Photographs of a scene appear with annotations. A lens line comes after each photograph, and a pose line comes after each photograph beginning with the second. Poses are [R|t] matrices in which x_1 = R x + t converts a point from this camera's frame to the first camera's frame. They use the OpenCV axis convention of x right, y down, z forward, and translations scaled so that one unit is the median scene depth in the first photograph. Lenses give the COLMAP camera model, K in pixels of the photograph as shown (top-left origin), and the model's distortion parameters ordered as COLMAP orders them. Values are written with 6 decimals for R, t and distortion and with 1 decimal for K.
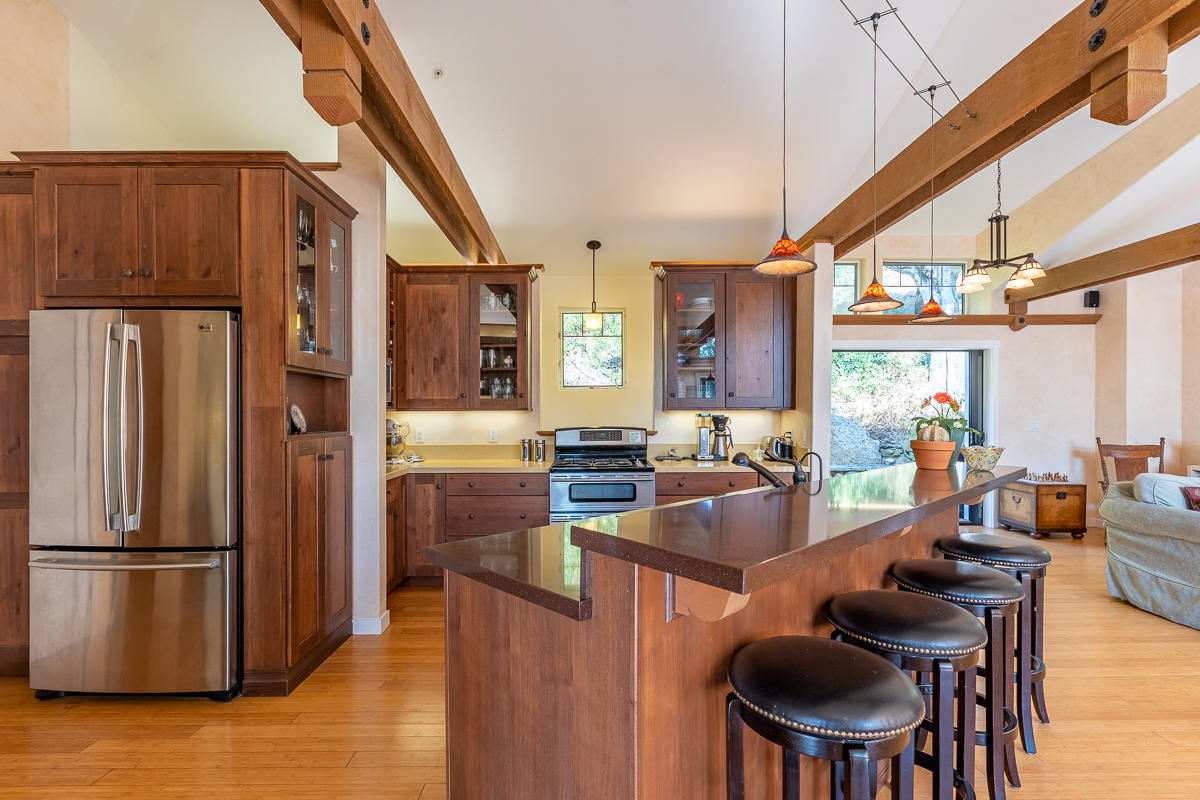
lens RADIAL K [[551.8, 0, 590.0], [0, 551.8, 412.6], [0, 0, 1]] dist [0.005531, -0.000388]
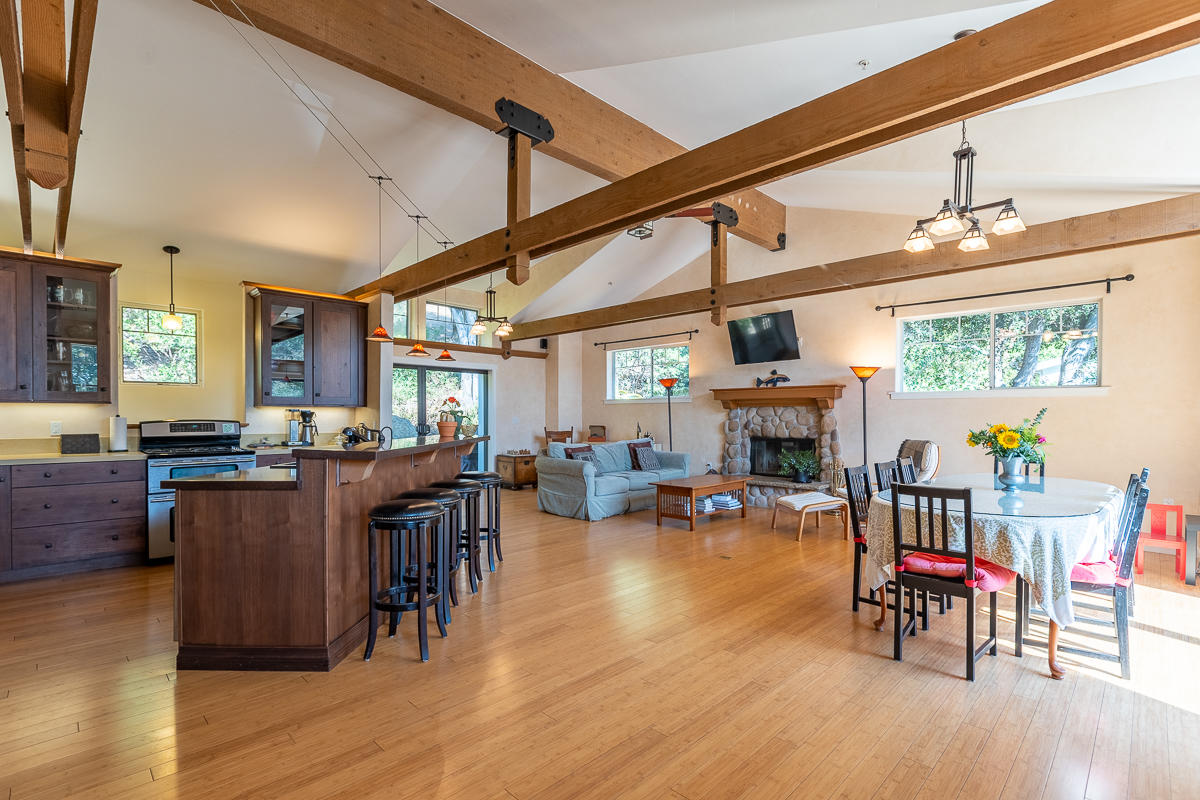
lens RADIAL K [[551.8, 0, 601.9], [0, 551.8, 421.8], [0, 0, 1]] dist [0.005531, -0.000388]
pose [[0.704196, -0.004496, 0.709991, -0.195449], [-0.002707, 0.999956, 0.009017, 0.017747], [-0.710000, -0.008272, 0.704153, -0.393290]]
